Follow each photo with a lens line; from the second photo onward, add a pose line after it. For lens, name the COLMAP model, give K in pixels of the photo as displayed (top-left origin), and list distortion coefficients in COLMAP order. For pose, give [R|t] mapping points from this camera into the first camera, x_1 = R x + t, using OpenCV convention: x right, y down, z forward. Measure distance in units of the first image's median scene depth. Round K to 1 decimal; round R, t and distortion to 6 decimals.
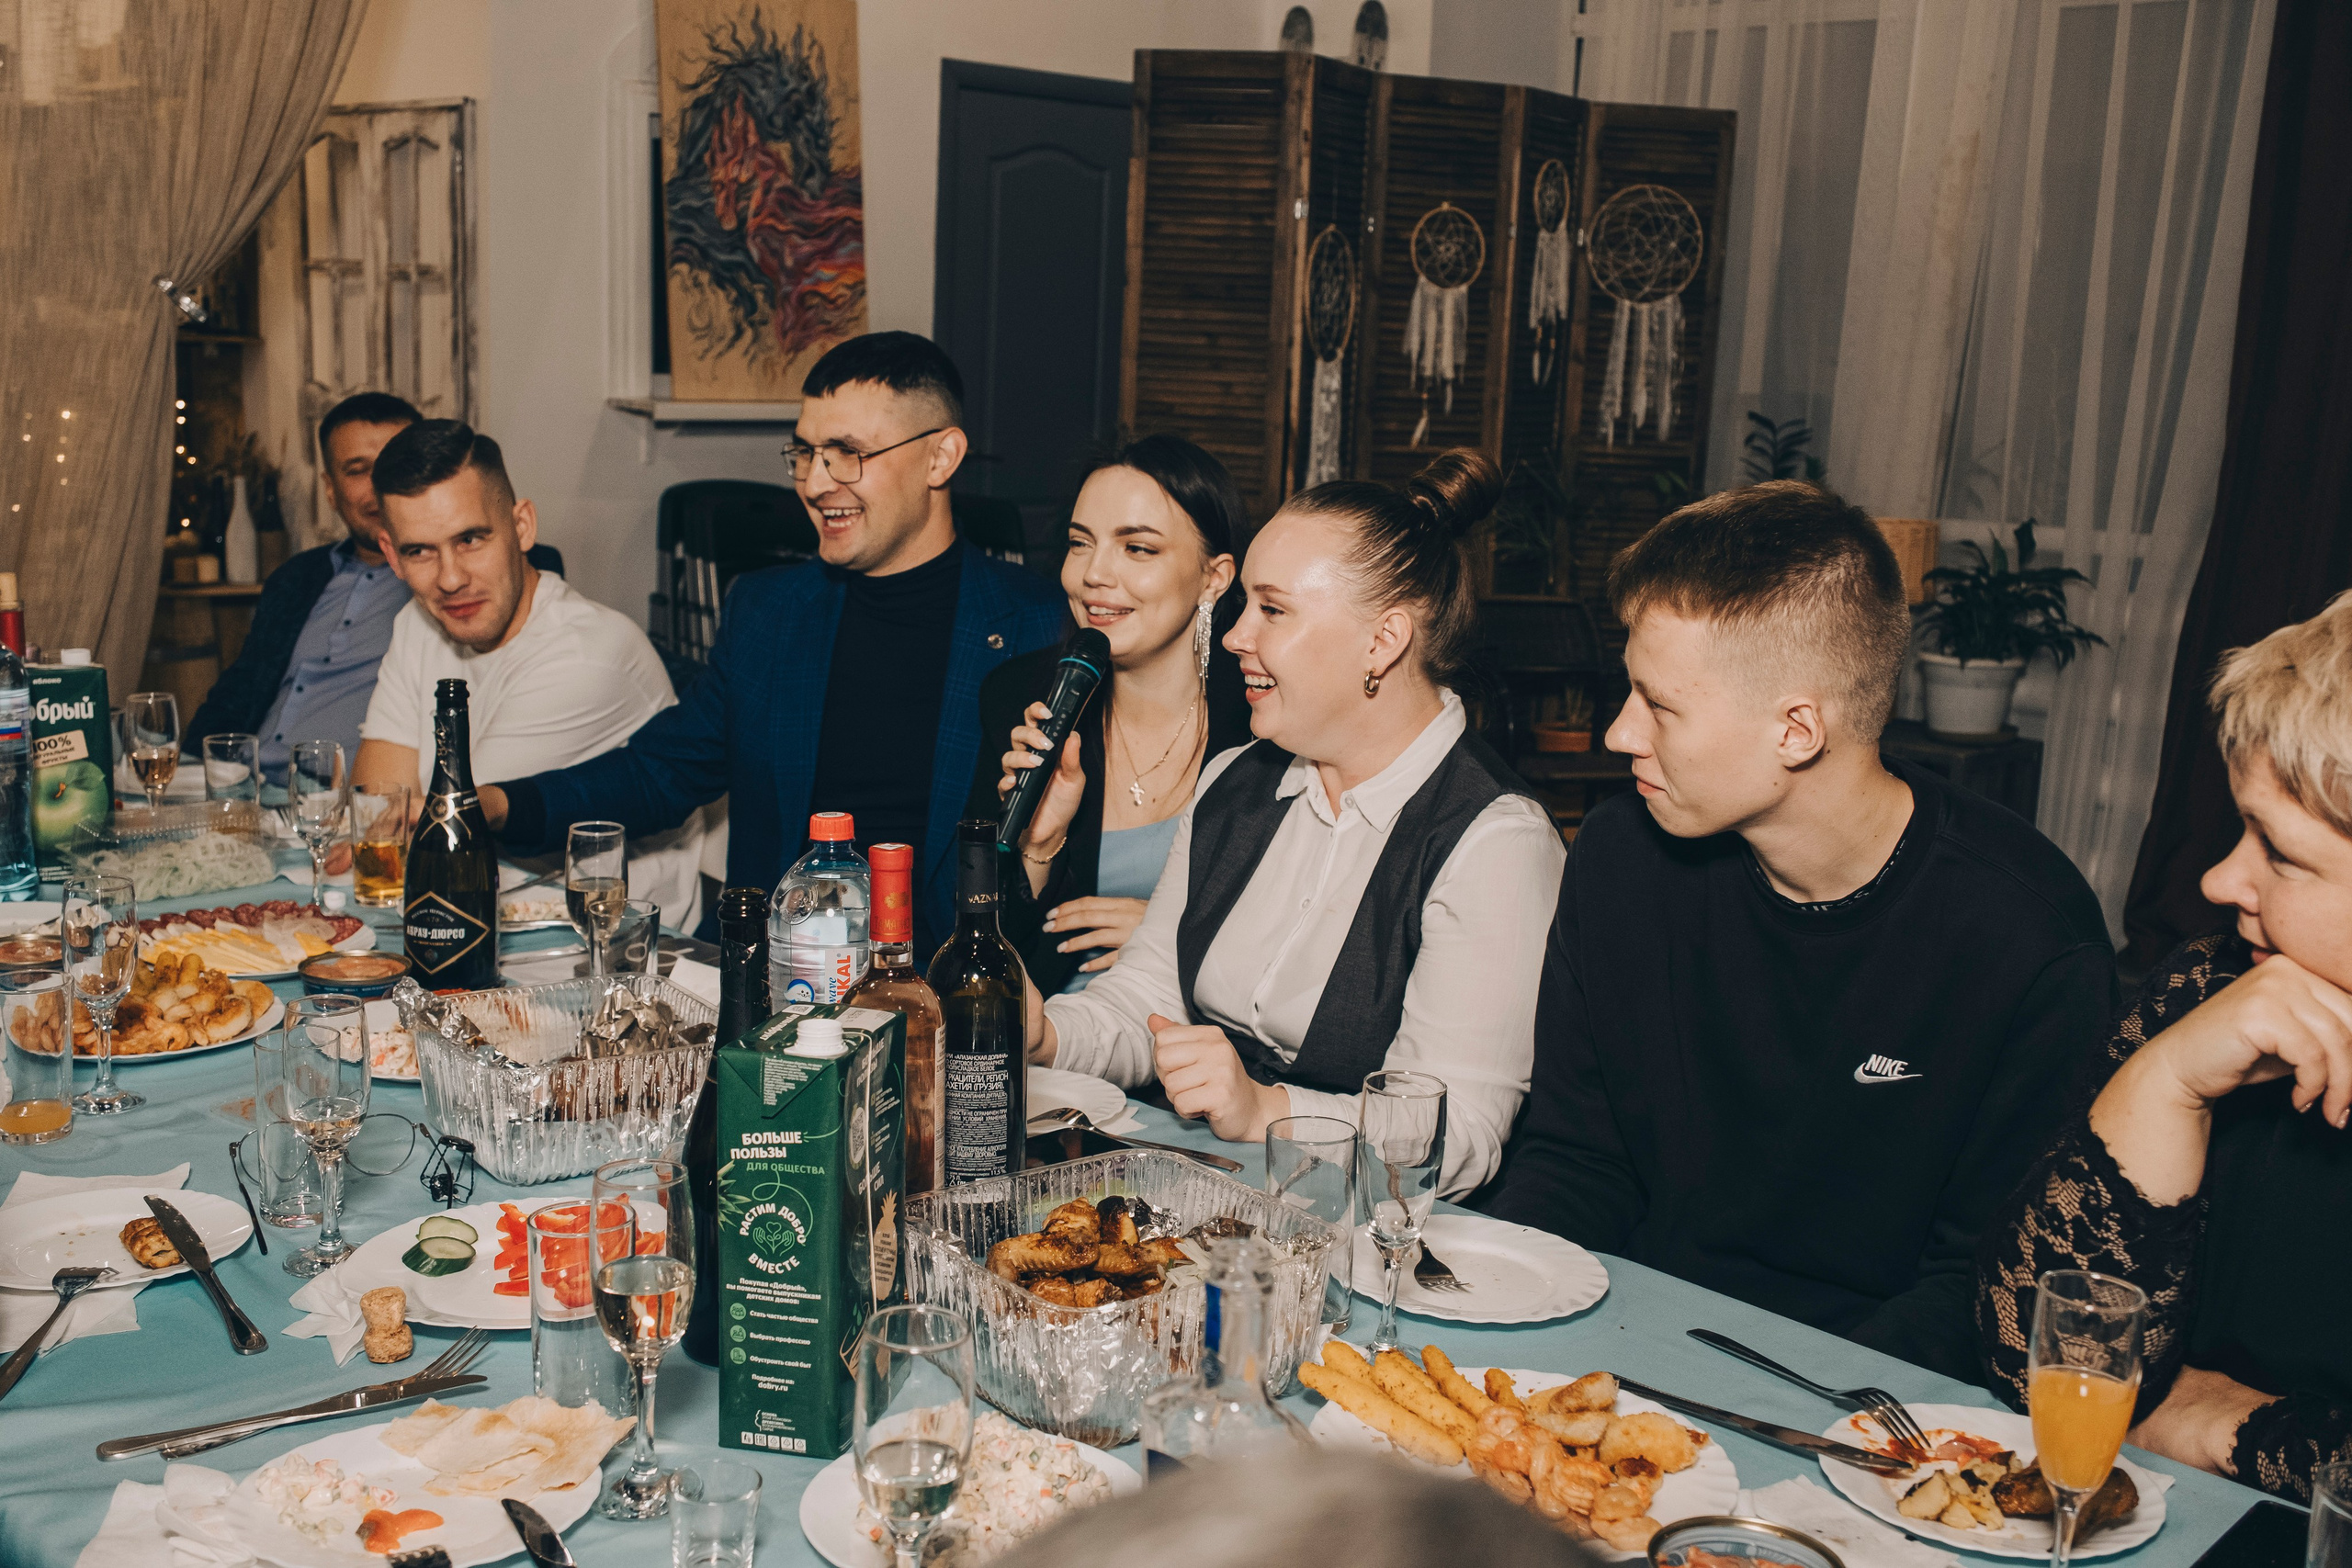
lens RADIAL K [[2562.7, 0, 1173.0], [0, 2562.7, 777.9], [0, 0, 1]] dist [0.012317, 0.000000]
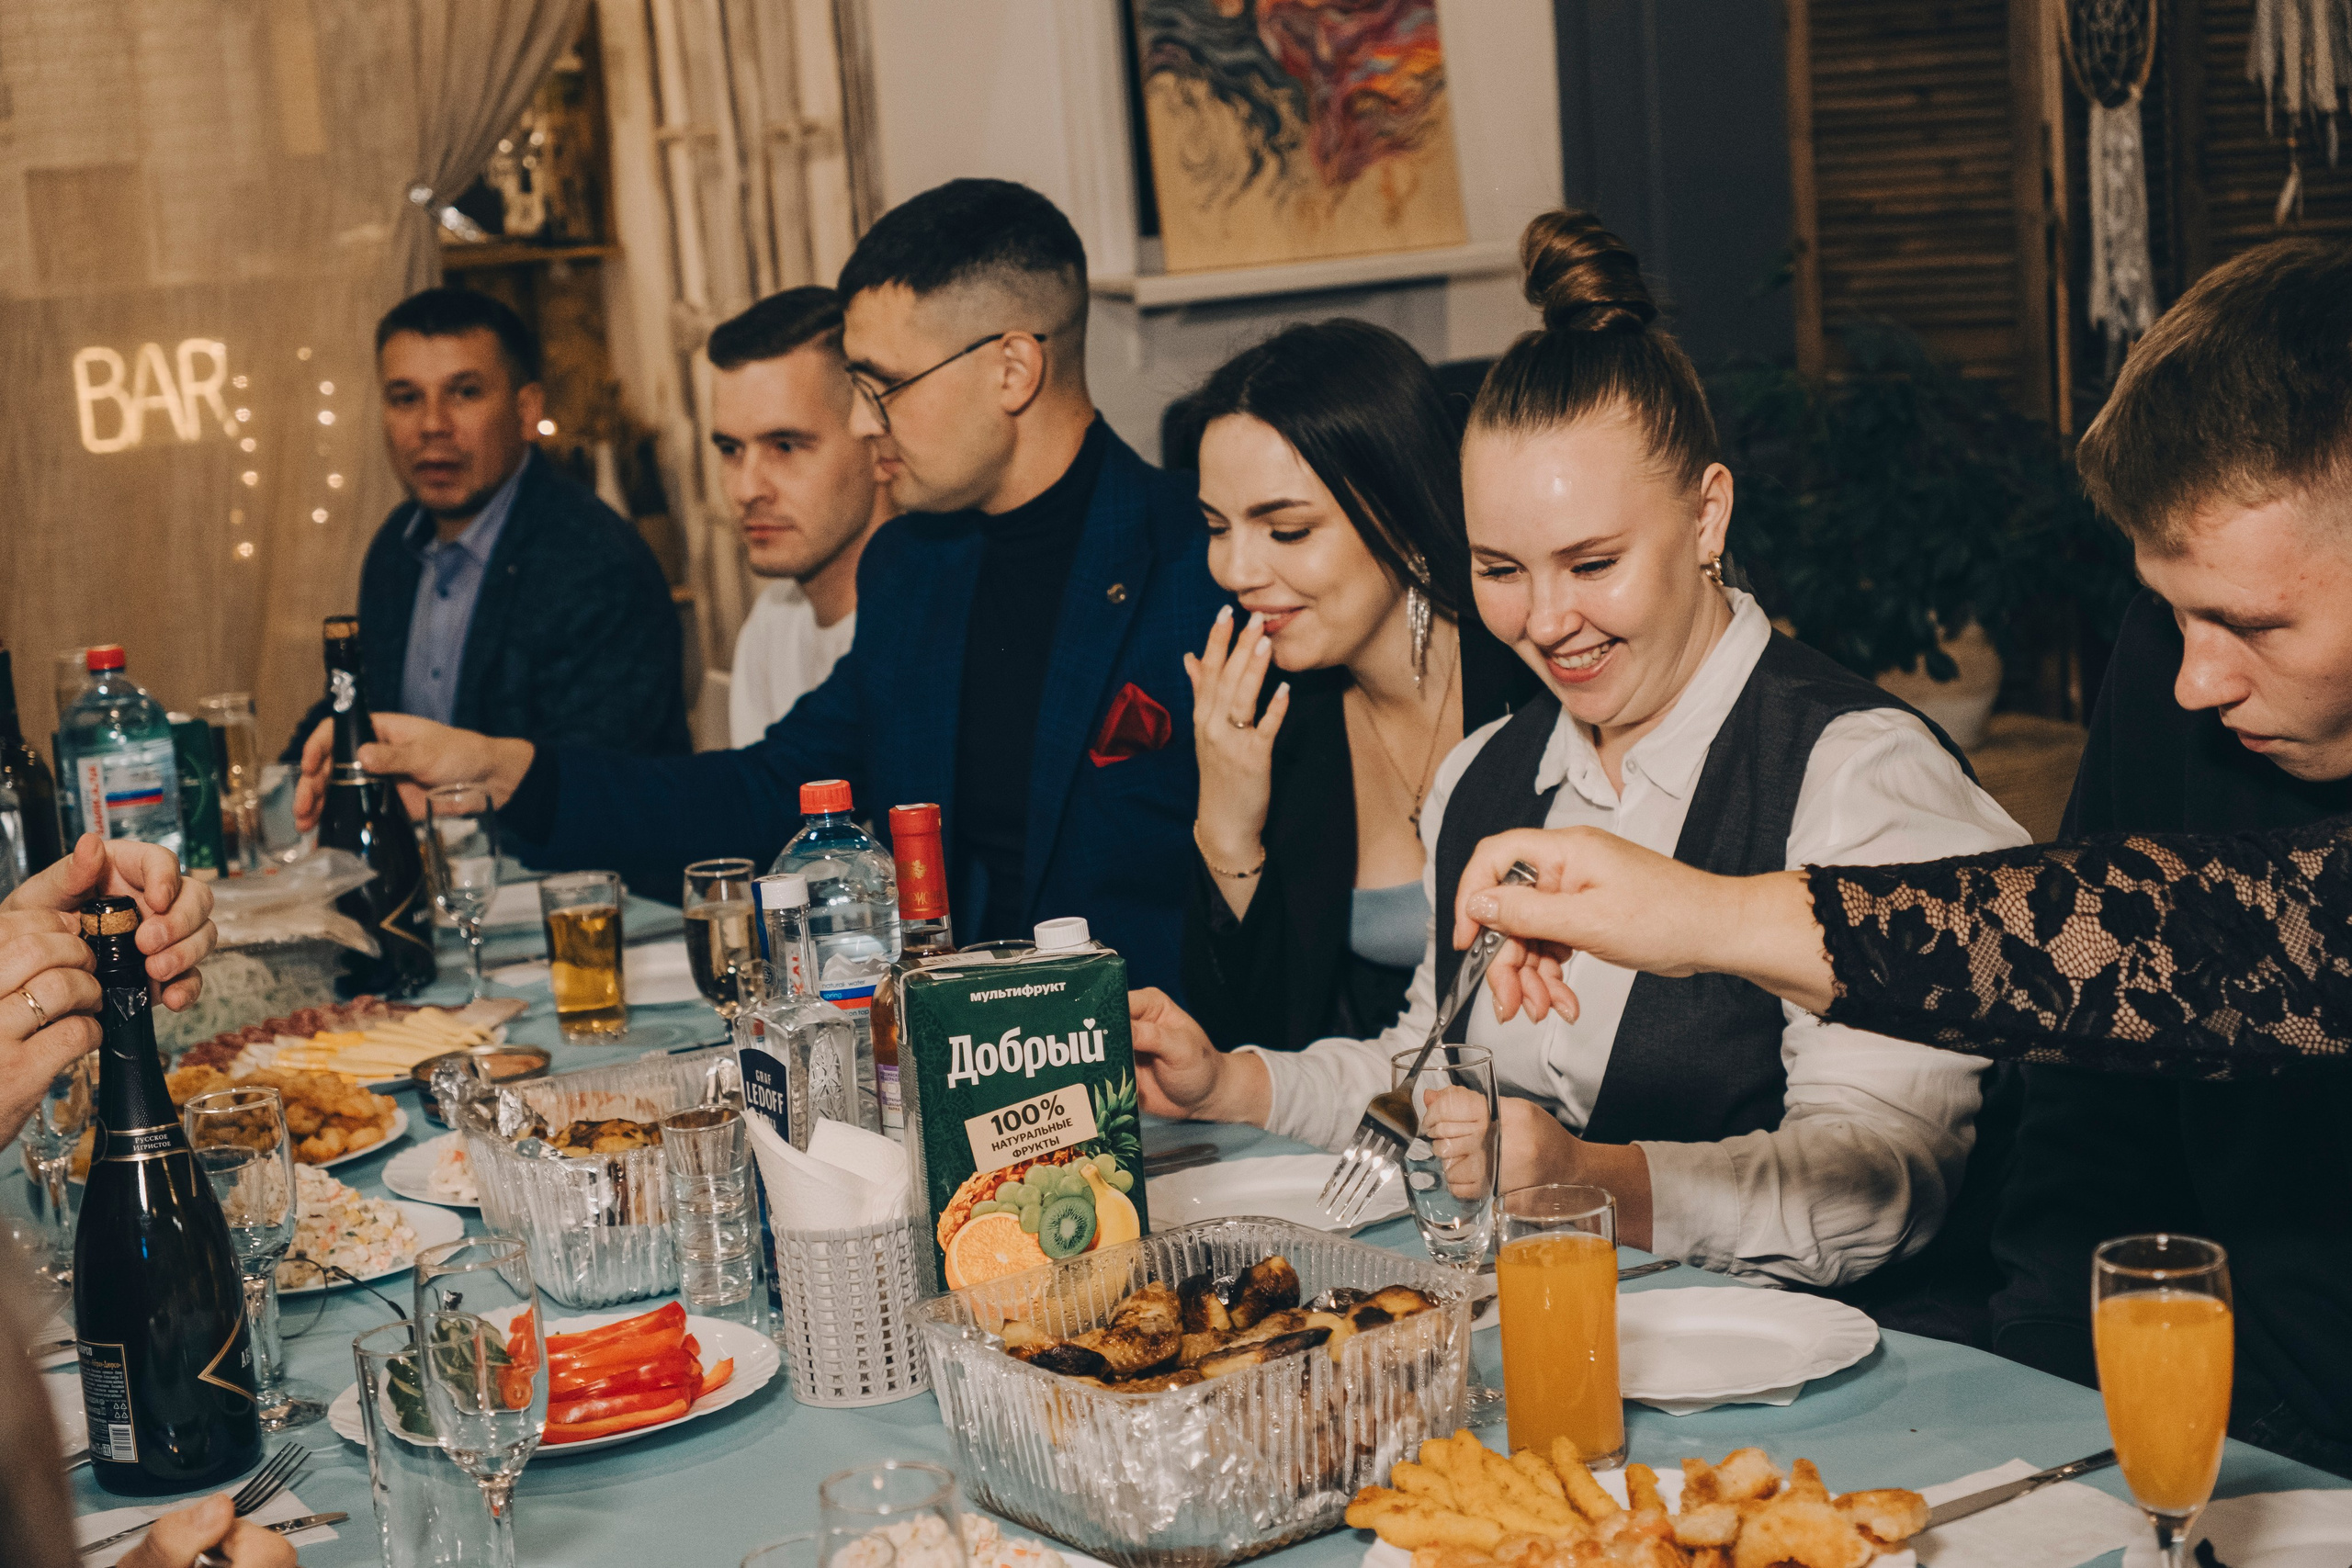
lens RADIAL K [[4100.5, 0, 1174.8], [0, 4100.5, 742.0], [0, 0, 1]] dist [0.079106, 0.000000]
pose [[0.963775, -0.075042, -0.255941, 0.077926], [0.069782, 0.997124, -0.029583, 0.009724], [0.257425, 0.010651, 0.966240, -0.055984]]
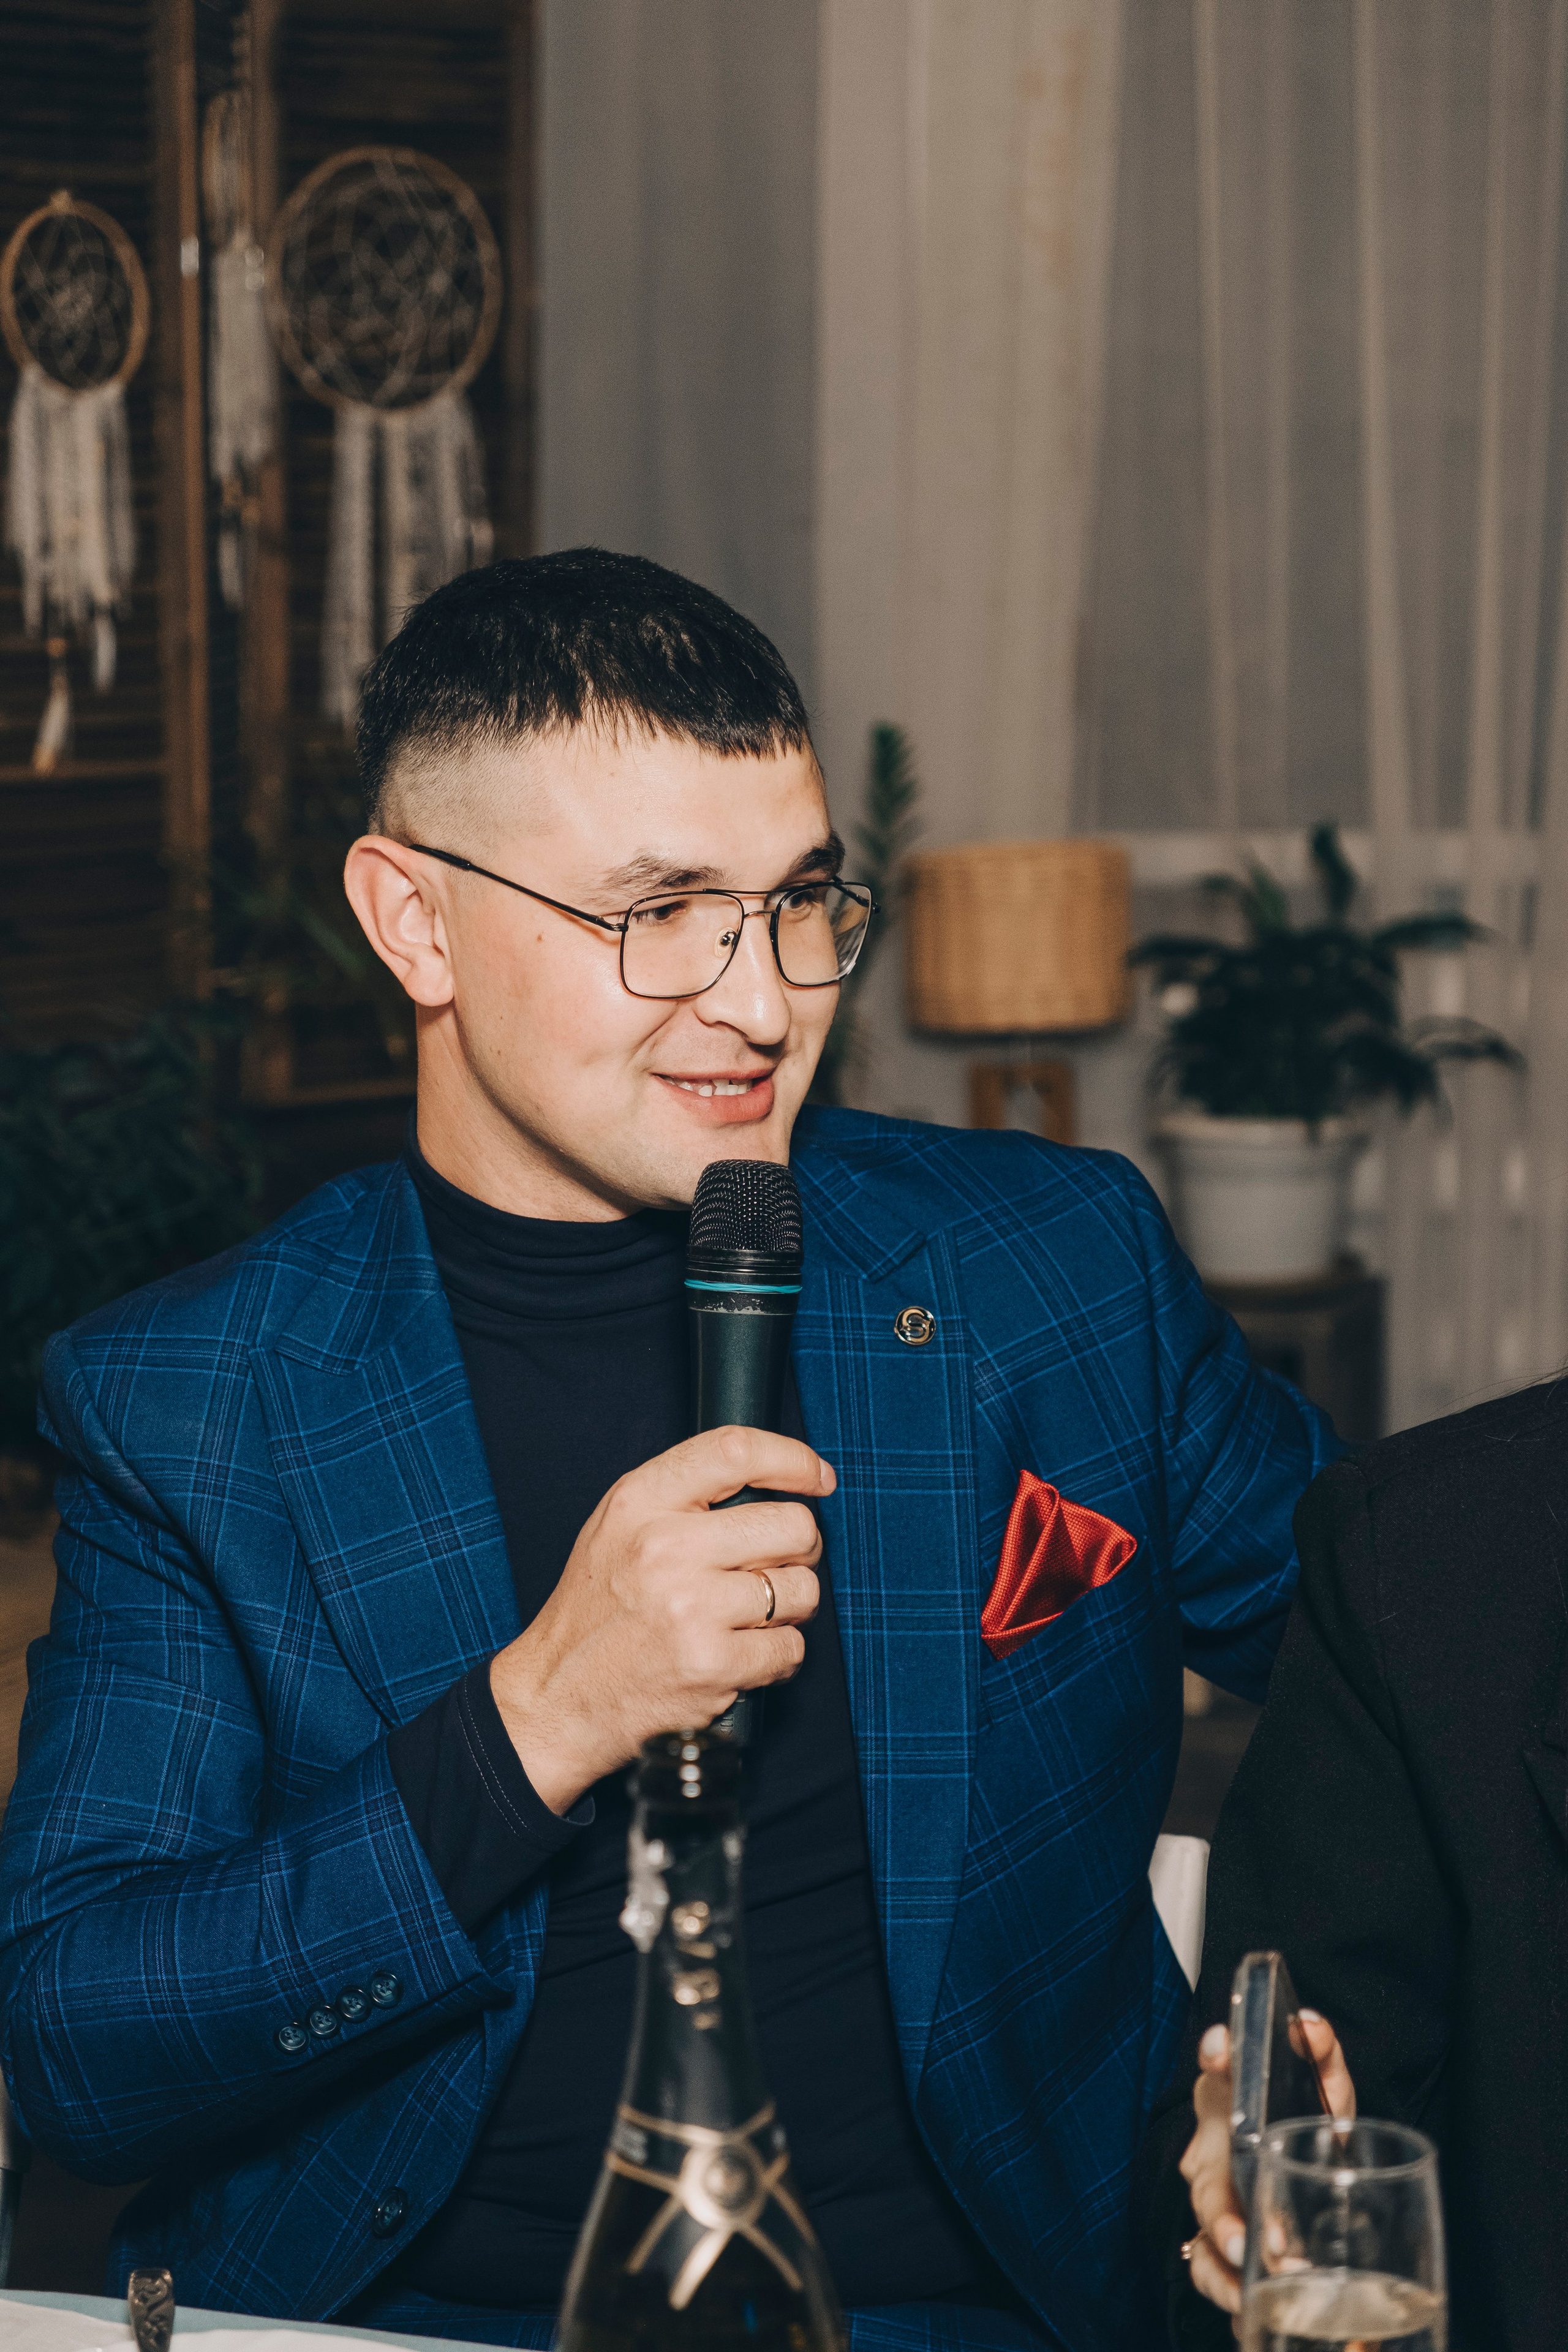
lens RADIAL K [[5214.7, 0, 795.2], [0, 5214.7, 1191.4], [0, 0, 1]] dist [0.072421, 0.000000]
pose [[0.870864, -0.113167, 0.478319, -0.208605], [0.131783, 0.991264, -0.005408, -0.036387], [-0.473529, 0.067744, 0.878169, 0.175938]]
